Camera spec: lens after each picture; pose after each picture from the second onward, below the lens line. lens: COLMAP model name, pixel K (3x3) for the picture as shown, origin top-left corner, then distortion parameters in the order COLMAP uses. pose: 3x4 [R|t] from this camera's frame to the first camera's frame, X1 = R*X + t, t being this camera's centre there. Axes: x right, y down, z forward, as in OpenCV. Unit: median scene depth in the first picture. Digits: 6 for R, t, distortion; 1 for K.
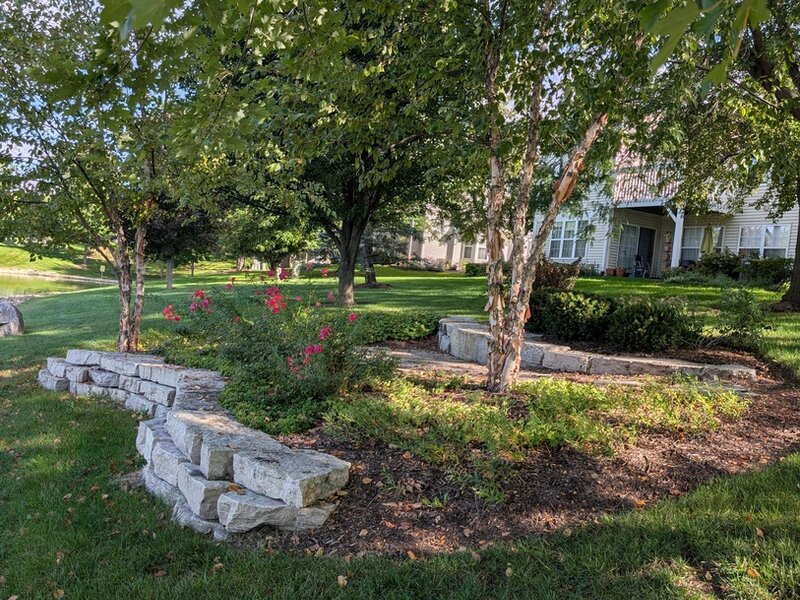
lens RADIAL K [[767.2, 0, 402.7], [0, 767.2, 304.0], [0, 0, 1]] dist [0.104497, -0.326673]
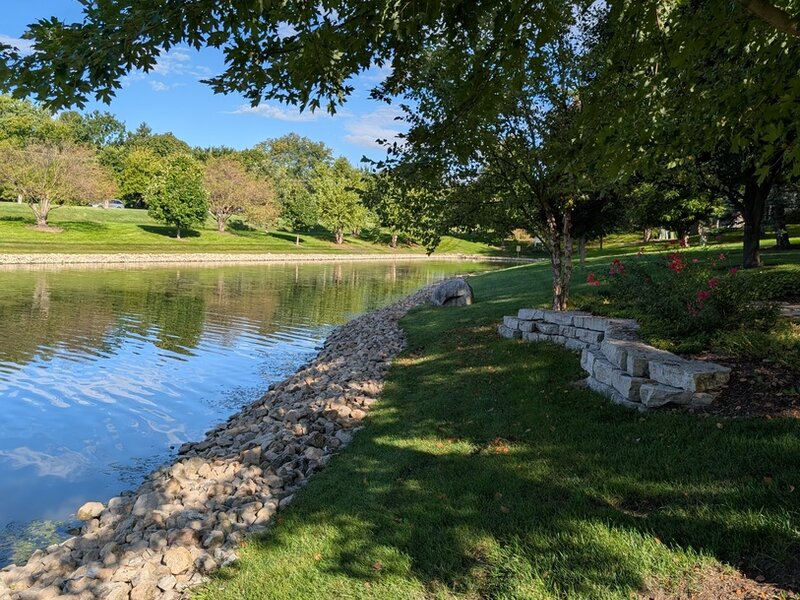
lens RADIAL K [[767.2, 0, 402.7], [0, 767.2, 304.0], [0, 0, 1]] dist [0.104497, -0.326673]
pose [[0.868582, -0.030993, -0.494575, 0.059186], [0.047927, 0.998617, 0.021591, 0.011171], [0.493222, -0.042458, 0.868867, -0.283192]]
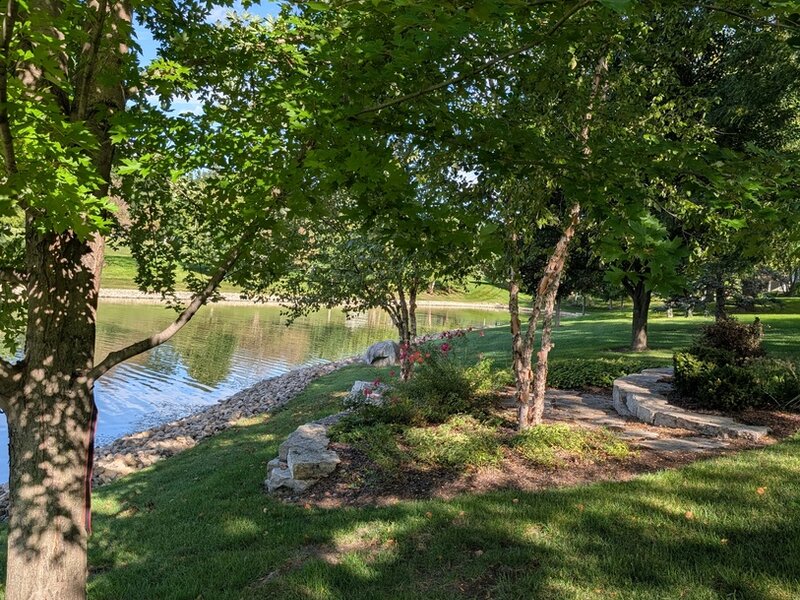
lens RADIAL K [[767.2, 0, 402.7], [0, 767.2, 304.0], [0, 0, 1]] dist [0.104497, -0.326673]
pose [[0.823057, -0.007103, -0.567914, 0.509371], [-0.012900, 0.999430, -0.031195, -0.045603], [0.567812, 0.033001, 0.822497, -0.175874]]
